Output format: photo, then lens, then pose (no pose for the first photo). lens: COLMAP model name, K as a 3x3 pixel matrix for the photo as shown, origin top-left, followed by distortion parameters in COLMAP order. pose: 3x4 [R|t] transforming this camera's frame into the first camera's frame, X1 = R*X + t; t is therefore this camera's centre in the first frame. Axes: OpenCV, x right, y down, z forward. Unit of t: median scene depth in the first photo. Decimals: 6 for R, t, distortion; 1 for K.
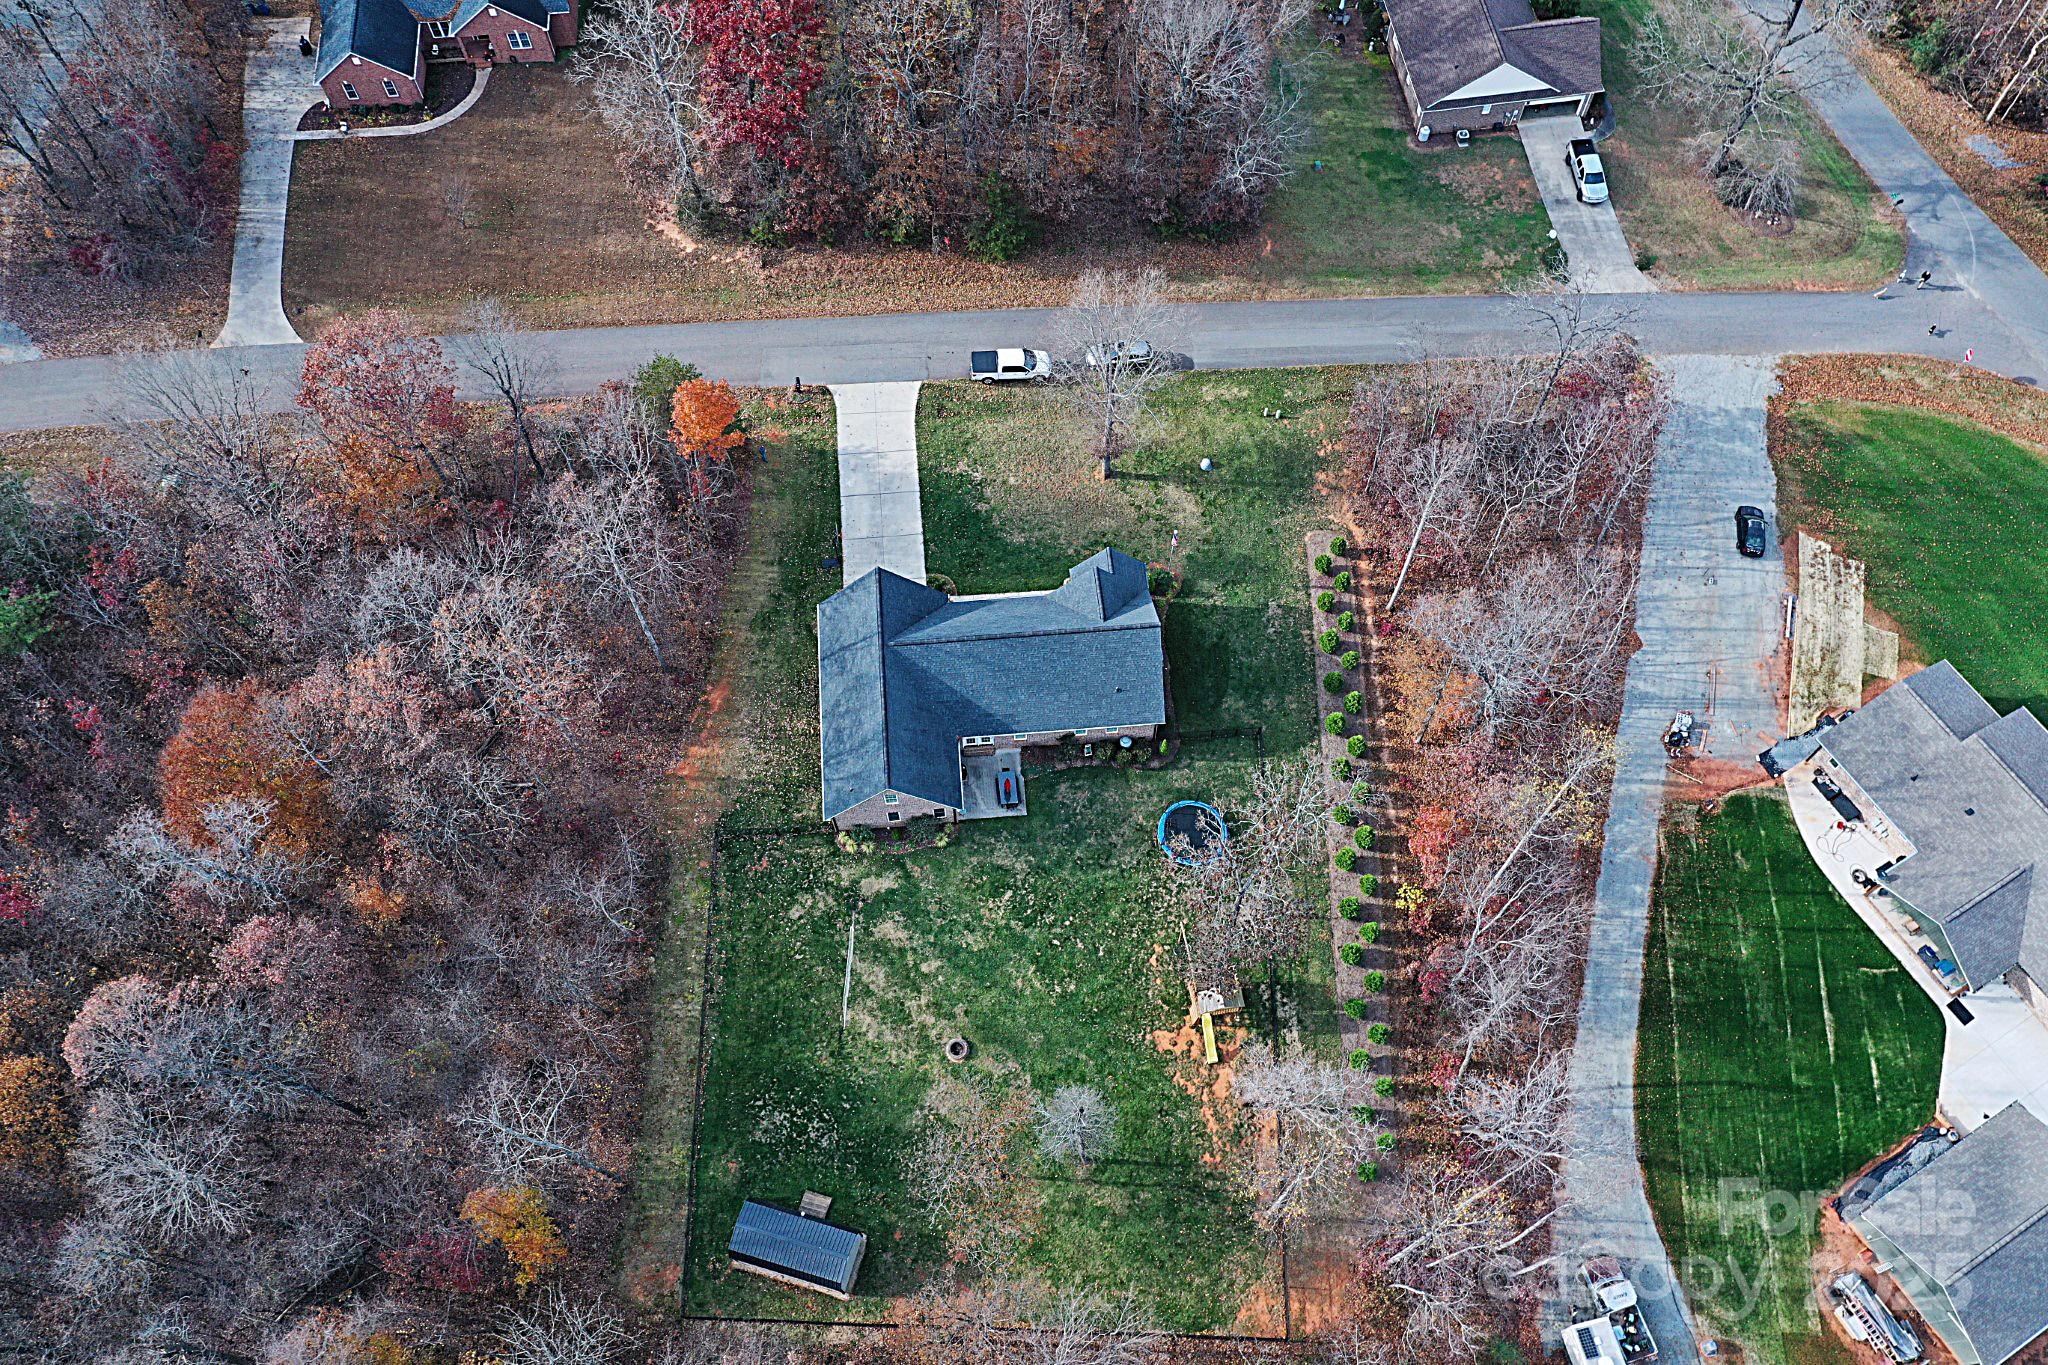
lens RADIAL K [[1625.4, 0, 1023.7], [0, 1625.4, 685.5], [0, 0, 1]] dist [0.007022, 0.005623]
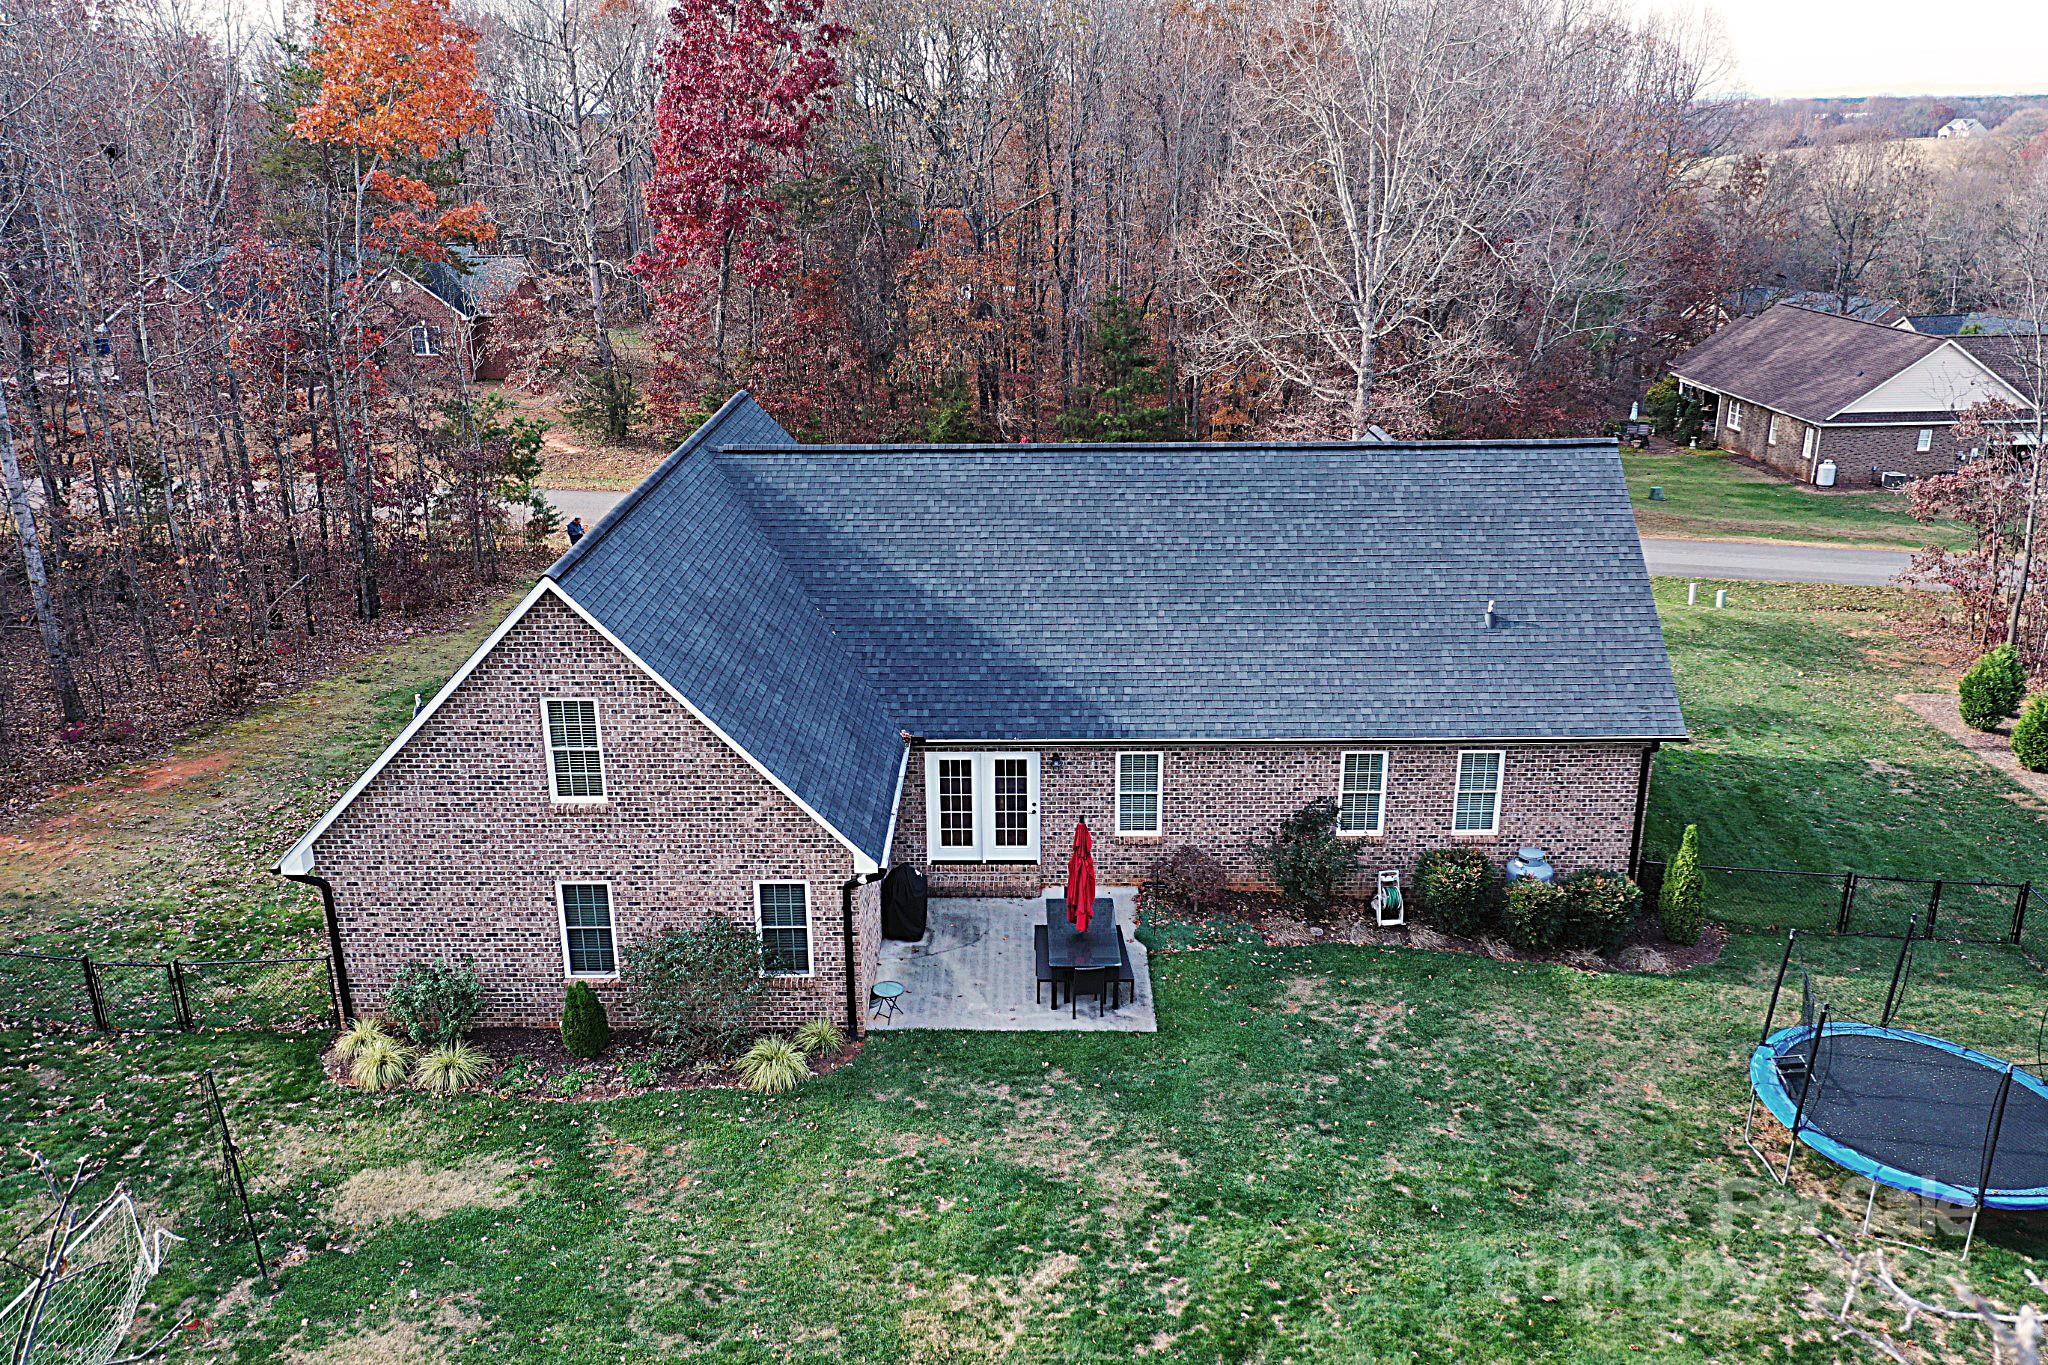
lens RADIAL K [[1625.4, 0, 1022.7], [0, 1625.4, 686.2], [0, 0, 1]] dist [0.007022, 0.005623]
pose [[0.996276, 0.031843, -0.080128, -0.000153], [-0.078687, 0.715733, -0.693927, 0.209573], [0.035254, 0.697648, 0.715573, 0.798185]]
